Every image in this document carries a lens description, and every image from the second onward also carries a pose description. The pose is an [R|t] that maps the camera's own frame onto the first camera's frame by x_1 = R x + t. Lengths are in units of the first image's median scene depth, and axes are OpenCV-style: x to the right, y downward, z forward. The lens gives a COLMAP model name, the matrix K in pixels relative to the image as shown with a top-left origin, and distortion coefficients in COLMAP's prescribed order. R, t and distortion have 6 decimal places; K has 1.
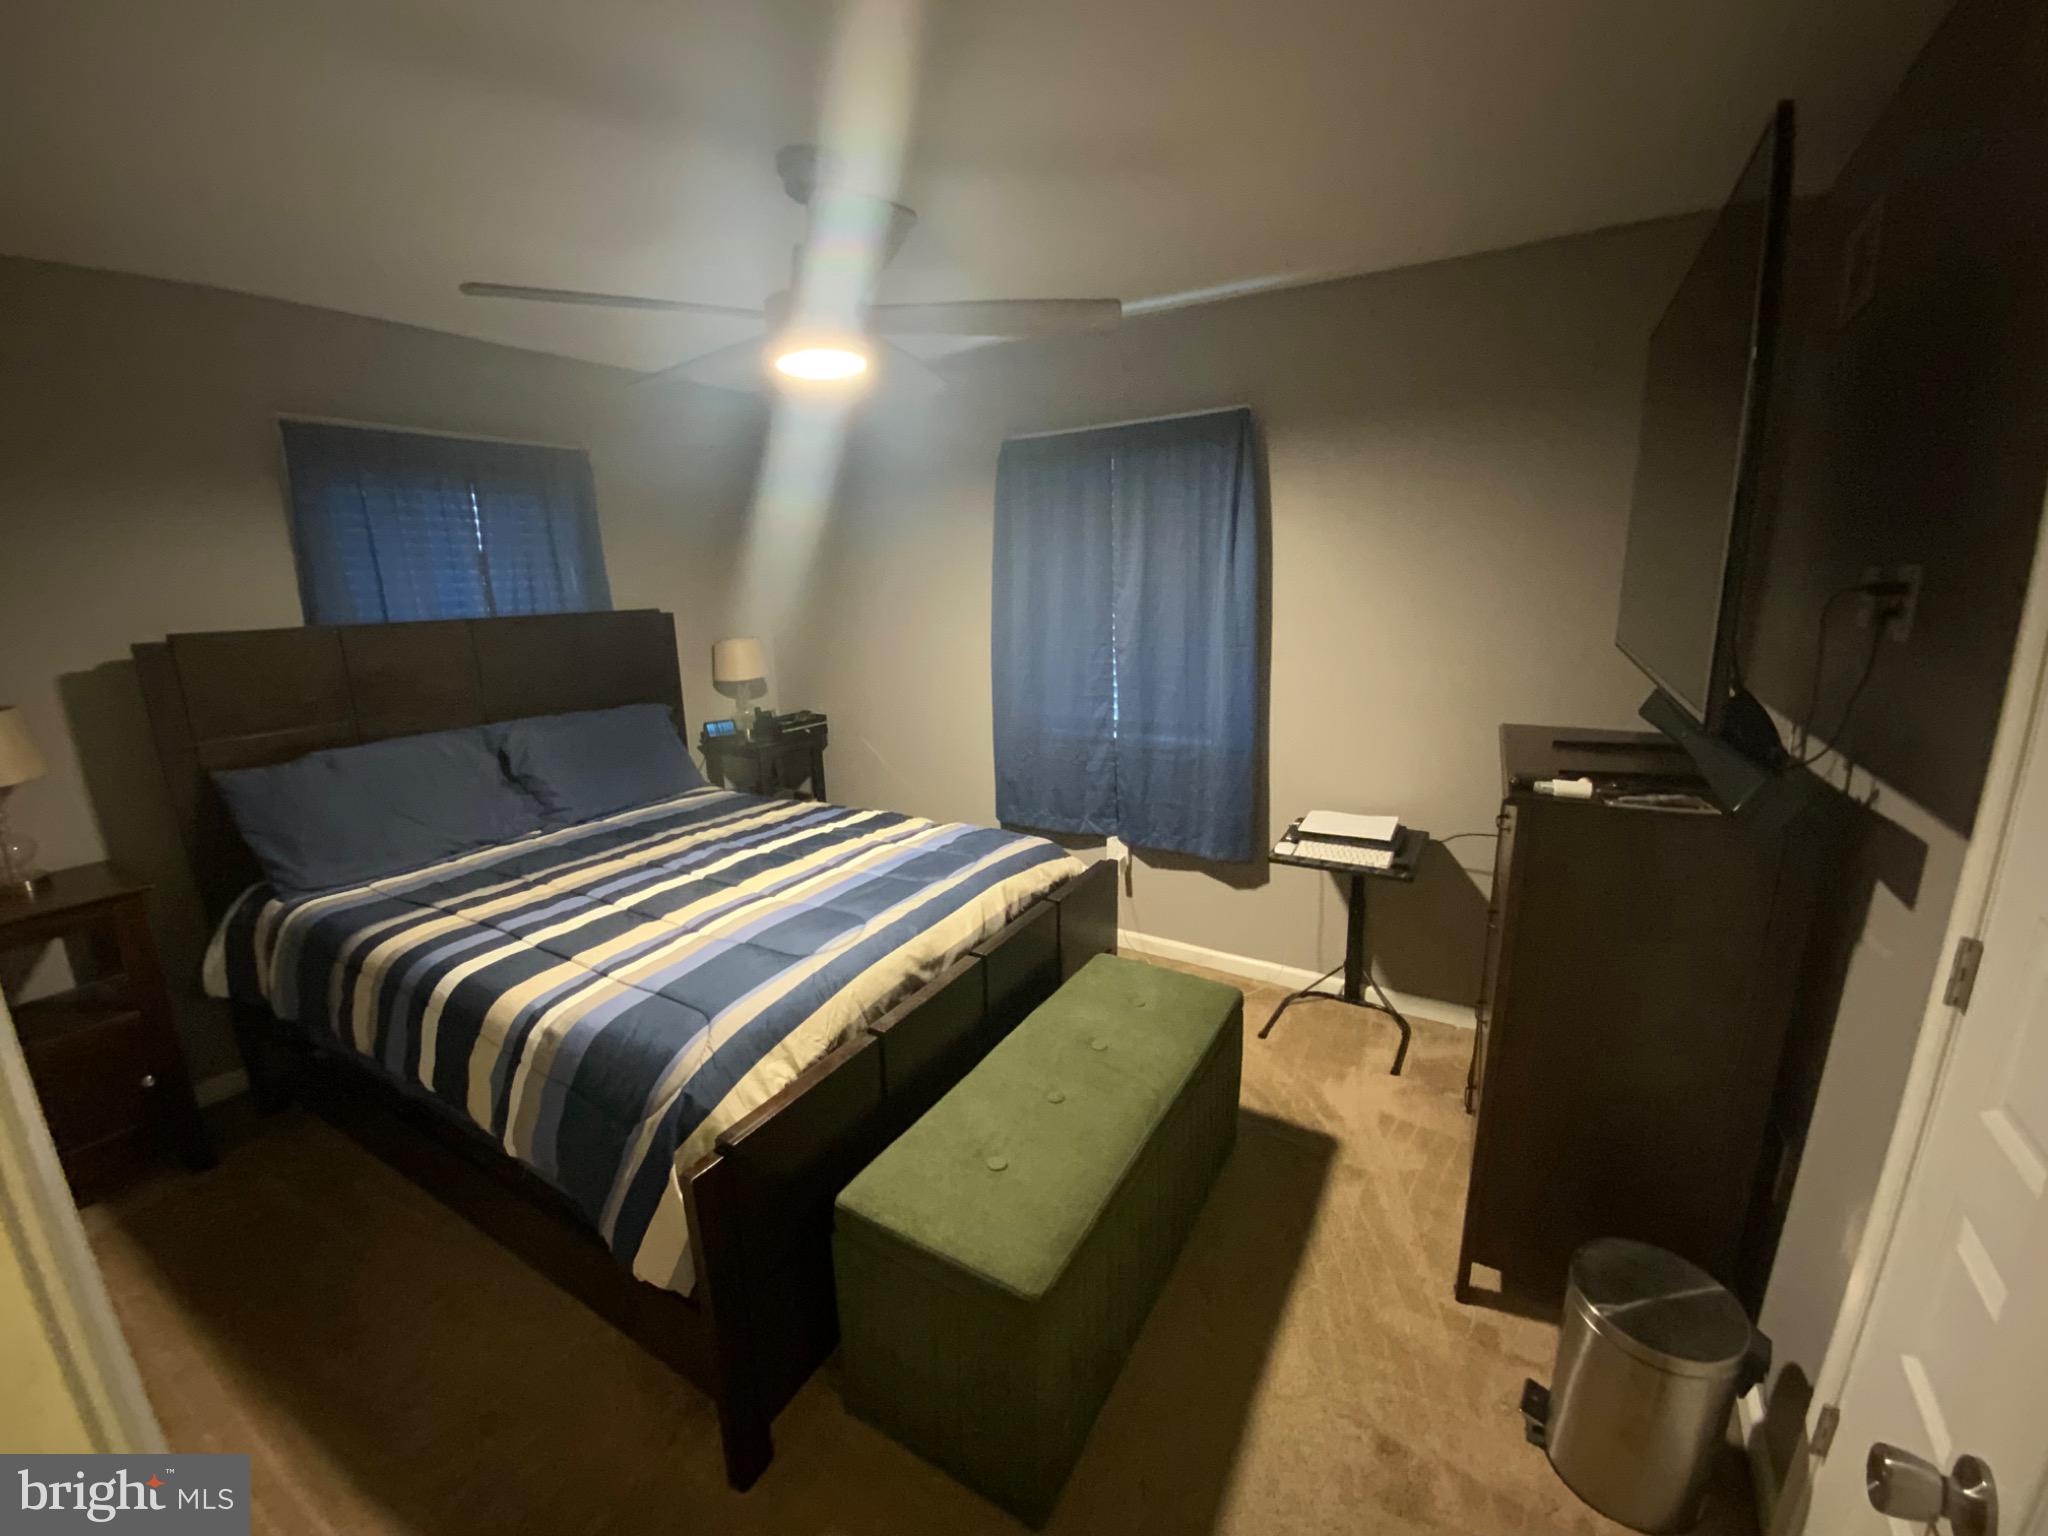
lens RADIAL K [[822.7, 0, 1024.0], [0, 822.7, 768.0], [0, 0, 1]] dist [0.015593, -0.013004]
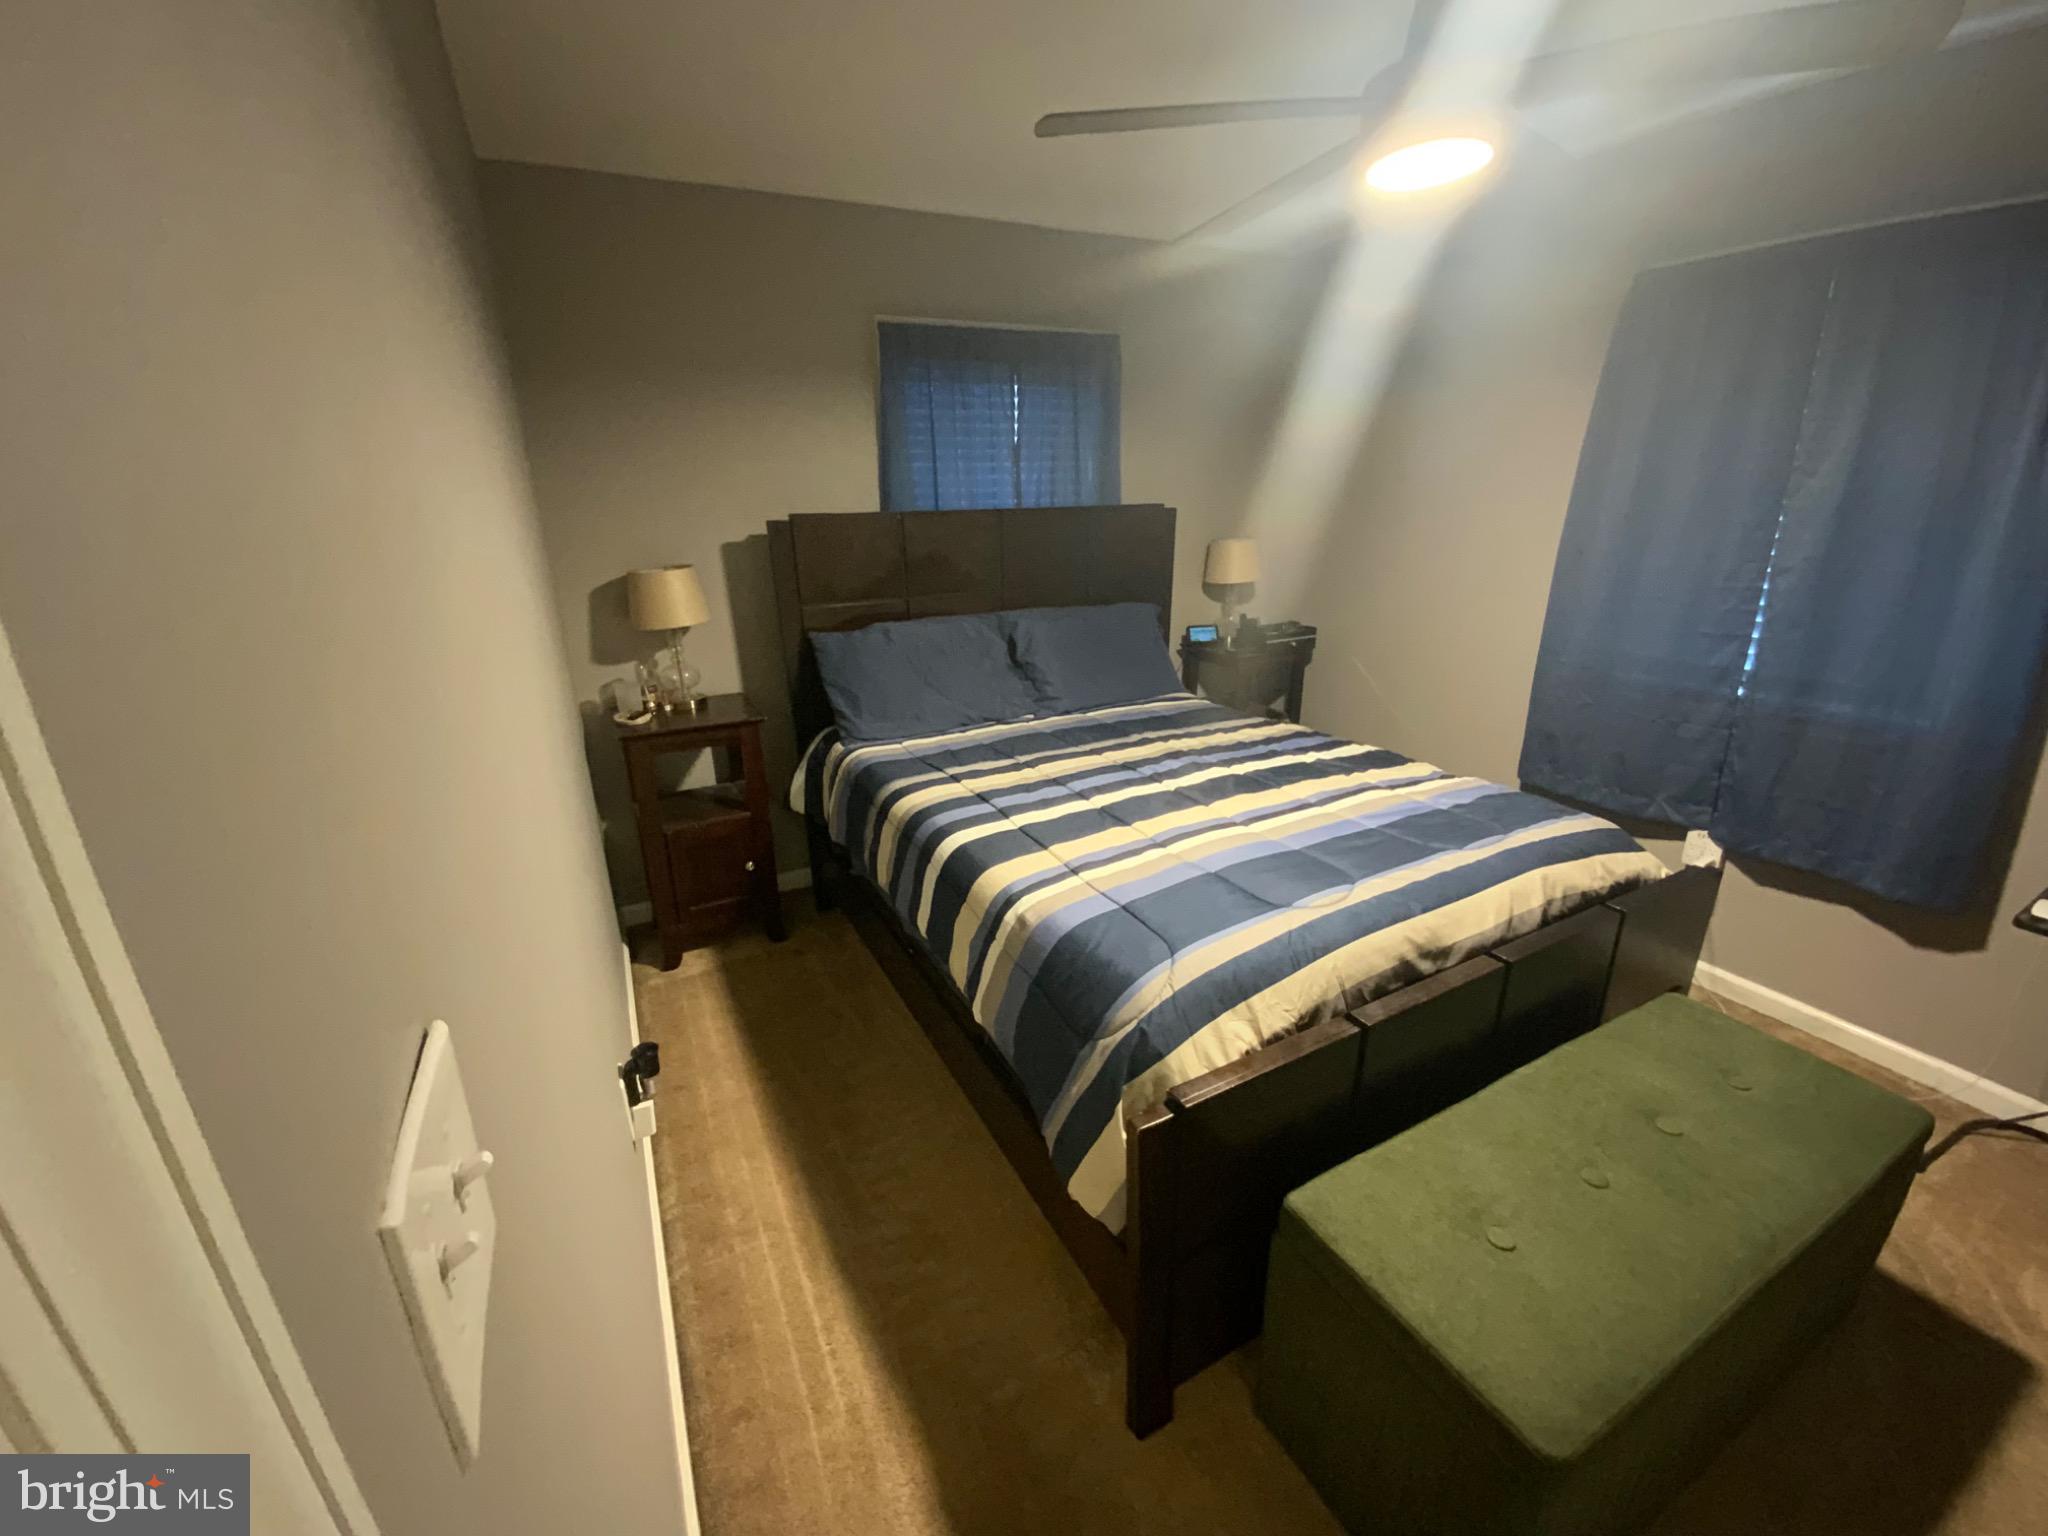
lens RADIAL K [[822.7, 0, 1024.0], [0, 822.7, 768.0], [0, 0, 1]] dist [0.015593, -0.013004]
pose [[0.851714, 0.171290, -0.495220, -0.072553], [-0.117772, 0.983459, 0.137614, -0.001911], [0.510600, -0.058885, 0.857799, 0.100605]]
